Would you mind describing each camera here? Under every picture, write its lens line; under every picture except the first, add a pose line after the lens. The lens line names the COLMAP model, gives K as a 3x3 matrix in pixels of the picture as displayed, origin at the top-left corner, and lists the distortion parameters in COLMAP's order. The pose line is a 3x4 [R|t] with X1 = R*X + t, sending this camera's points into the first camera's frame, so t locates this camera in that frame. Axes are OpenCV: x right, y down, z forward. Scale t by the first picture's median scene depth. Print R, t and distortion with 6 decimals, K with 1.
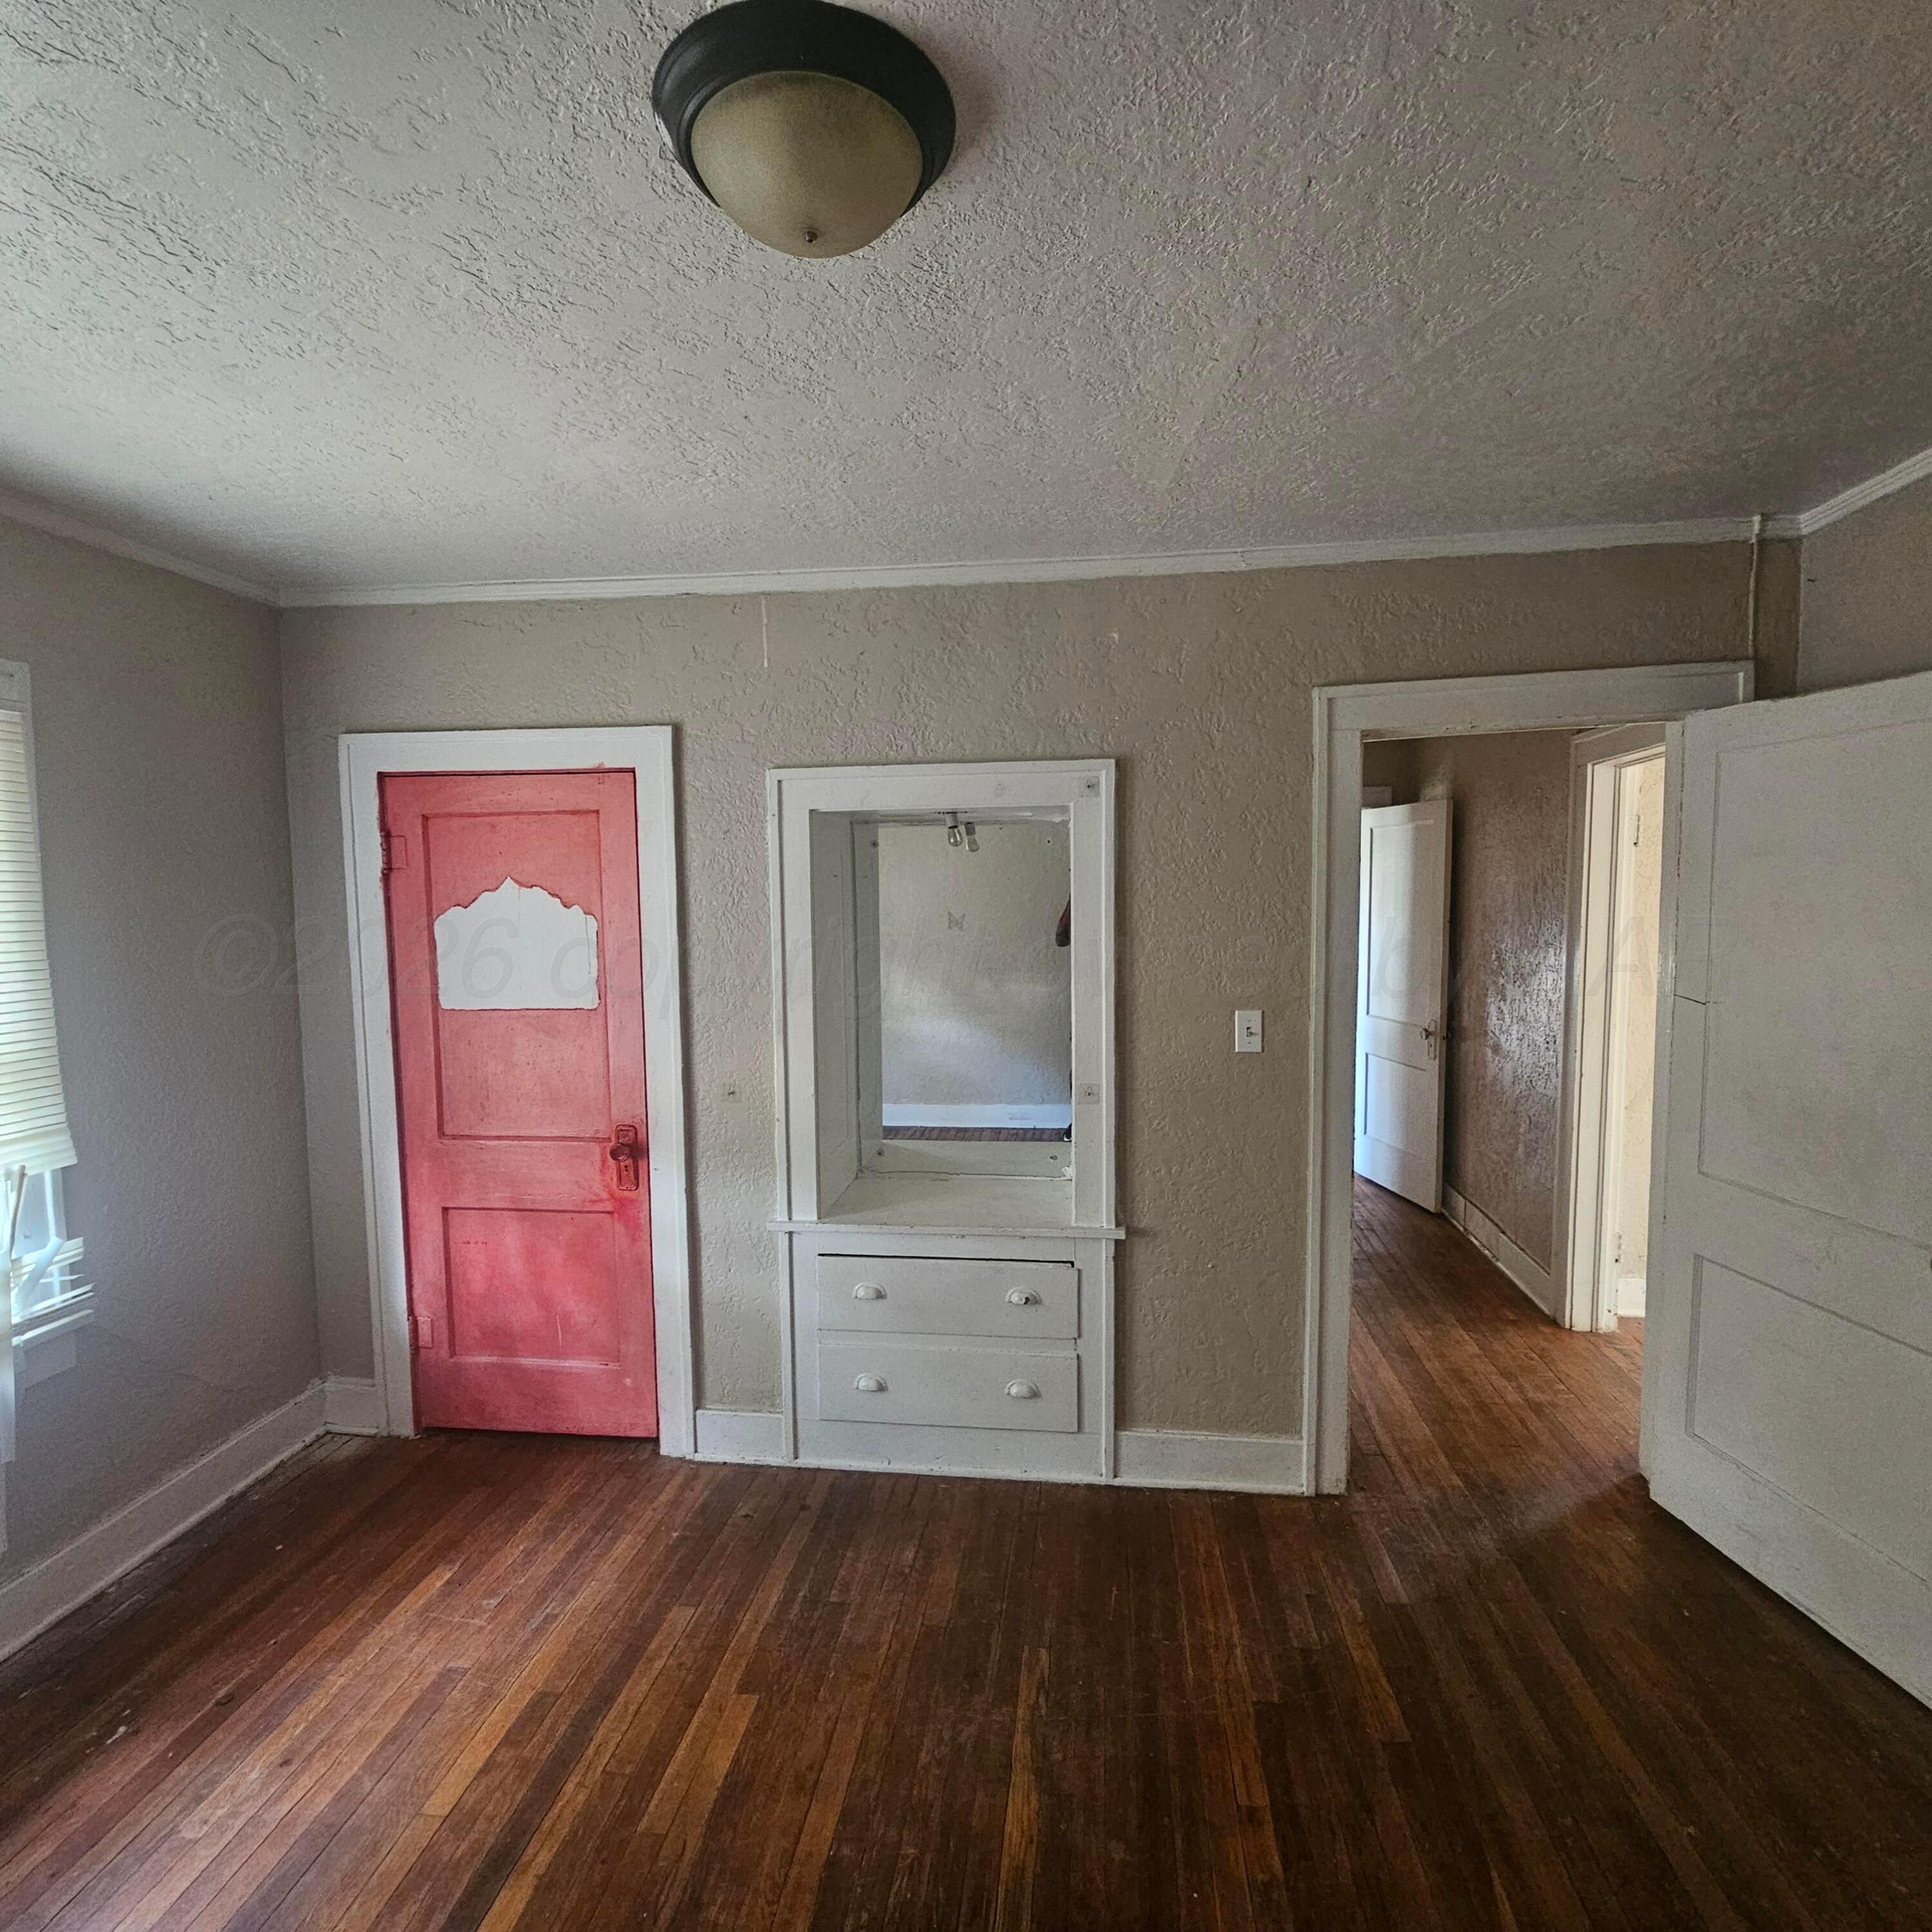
lens RADIAL K [[1071.5, 0, 978.6], [0, 1071.5, 963.7], [0, 0, 1]] dist [0.001453, 0.000113]
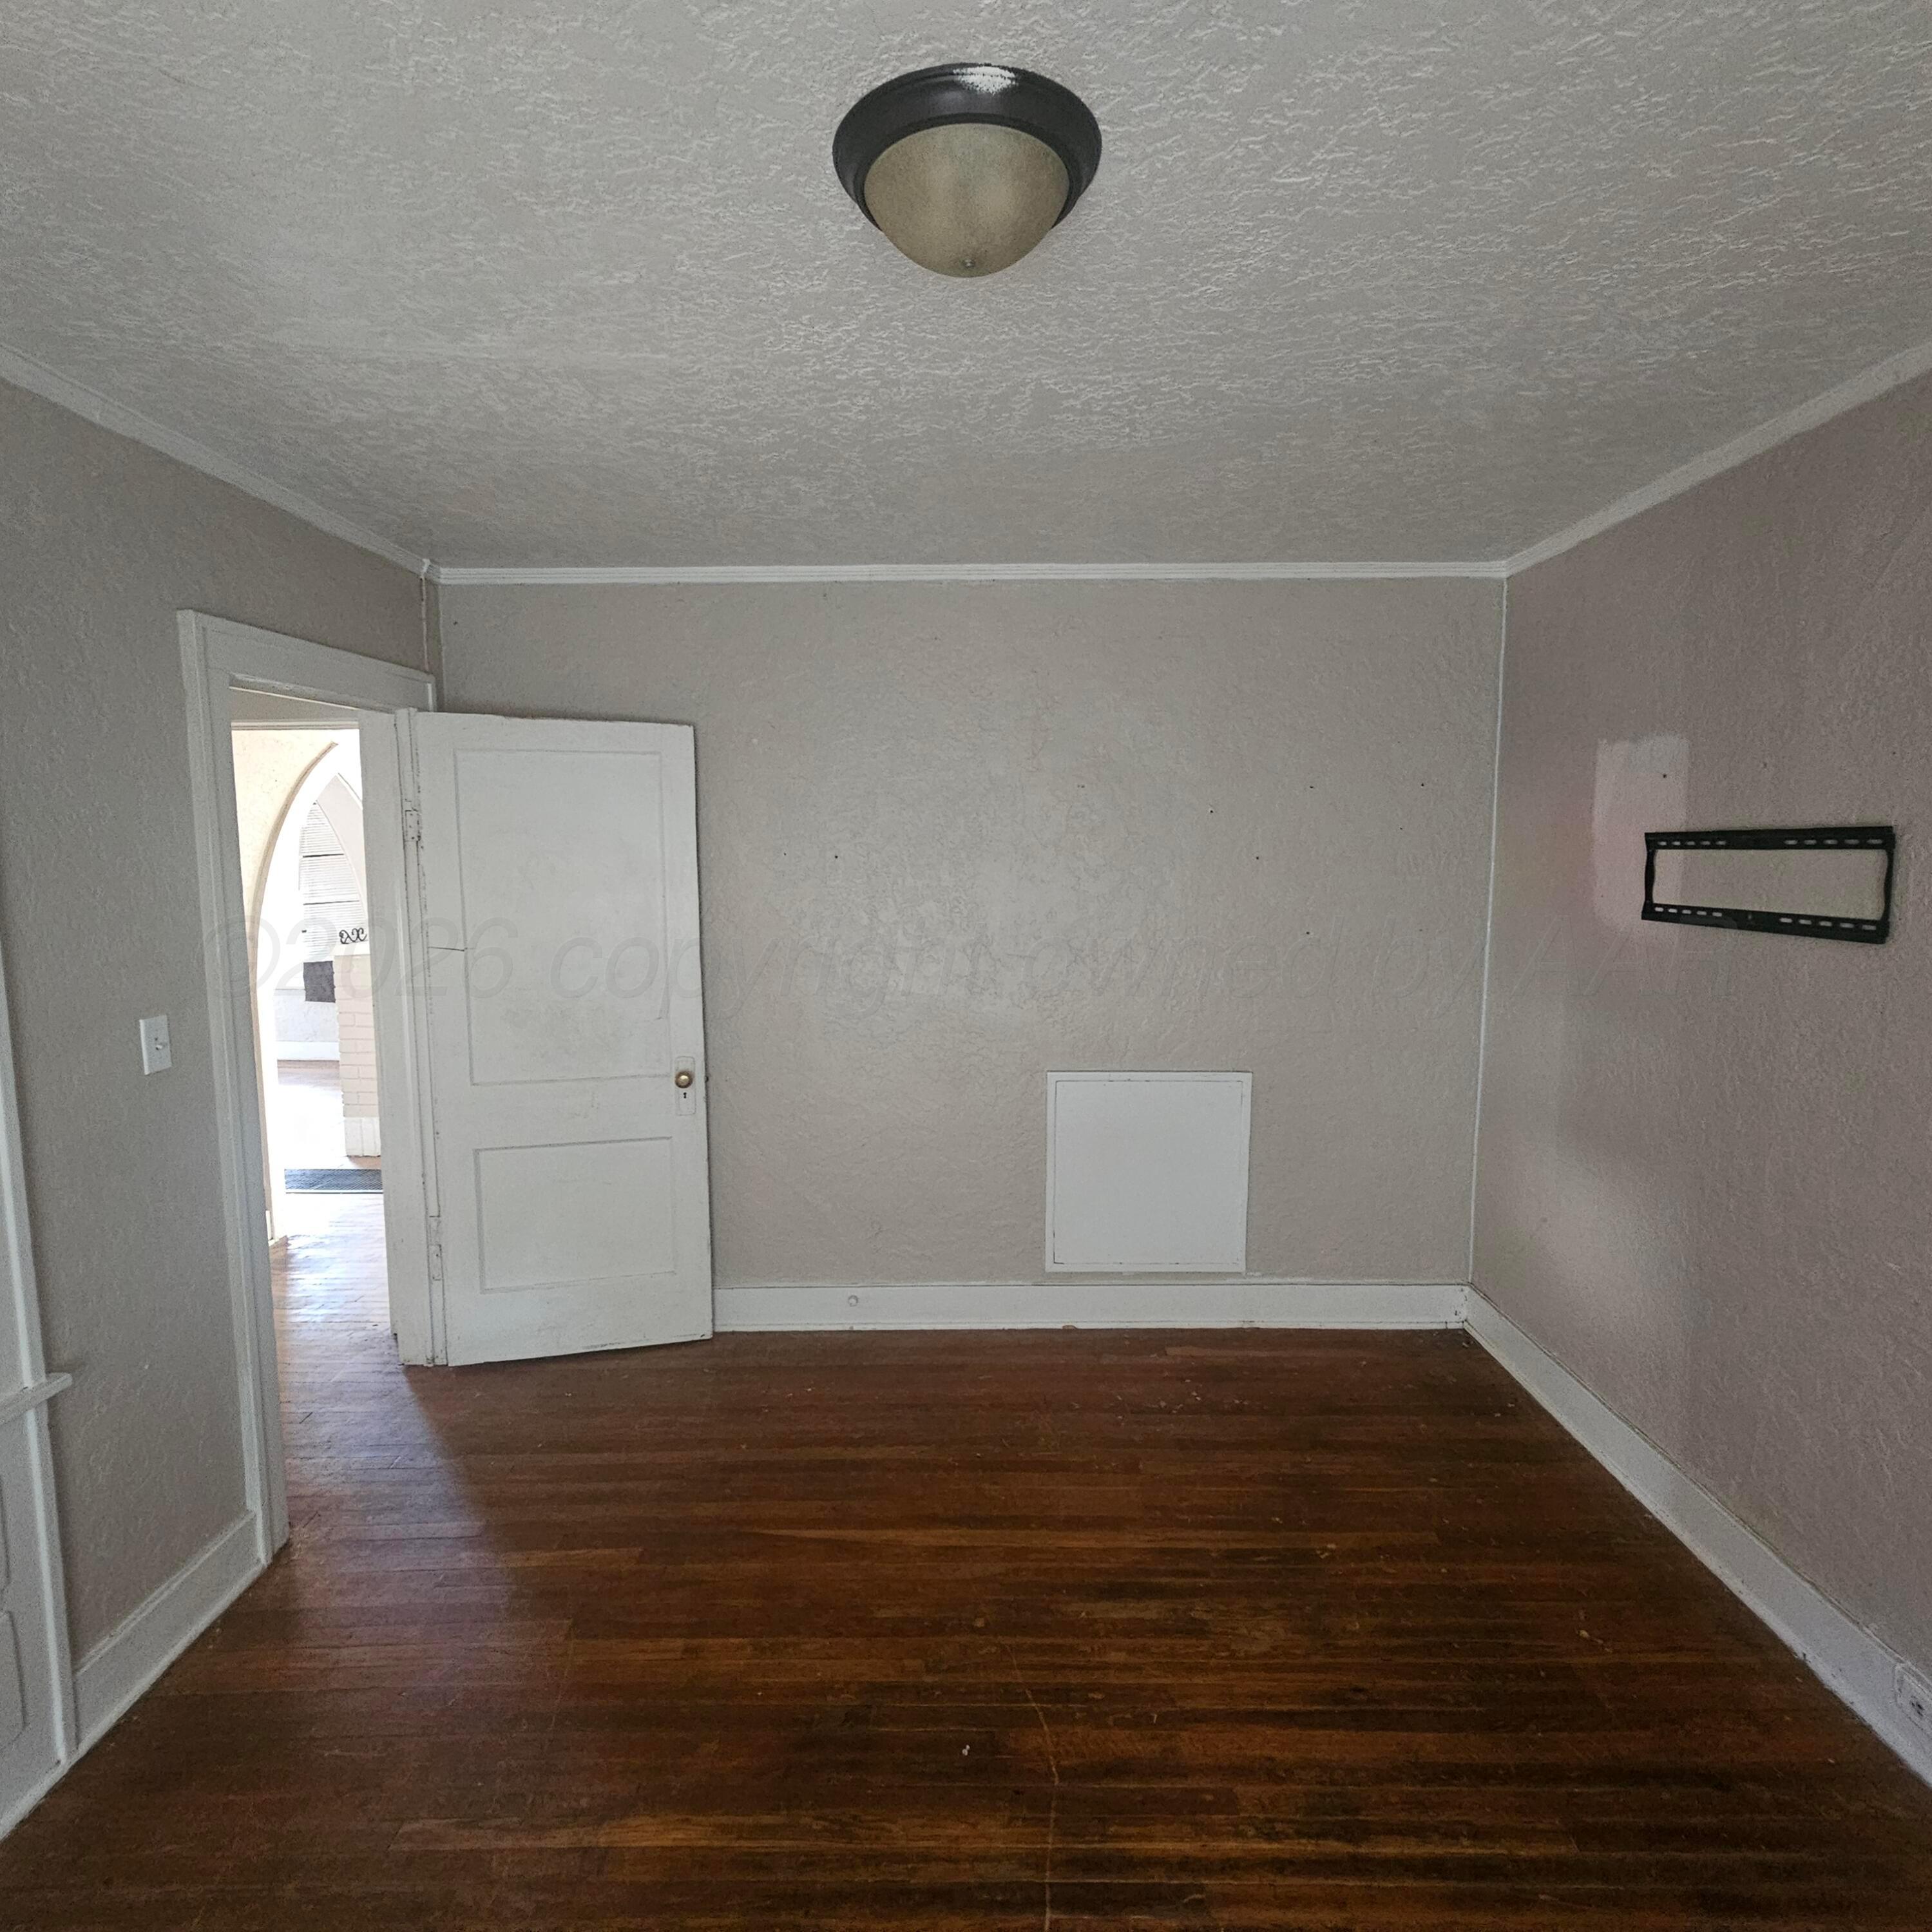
lens RADIAL K [[1055.0, 0, 968.4], [0, 1055.0, 961.2], [0, 0, 1]] dist [-0.003947, -0.000768]
pose [[-0.116263, -0.093517, 0.988806, -0.507251], [0.072746, 0.992082, 0.102380, -0.027165], [-0.990551, 0.083835, -0.108539, 0.459587]]
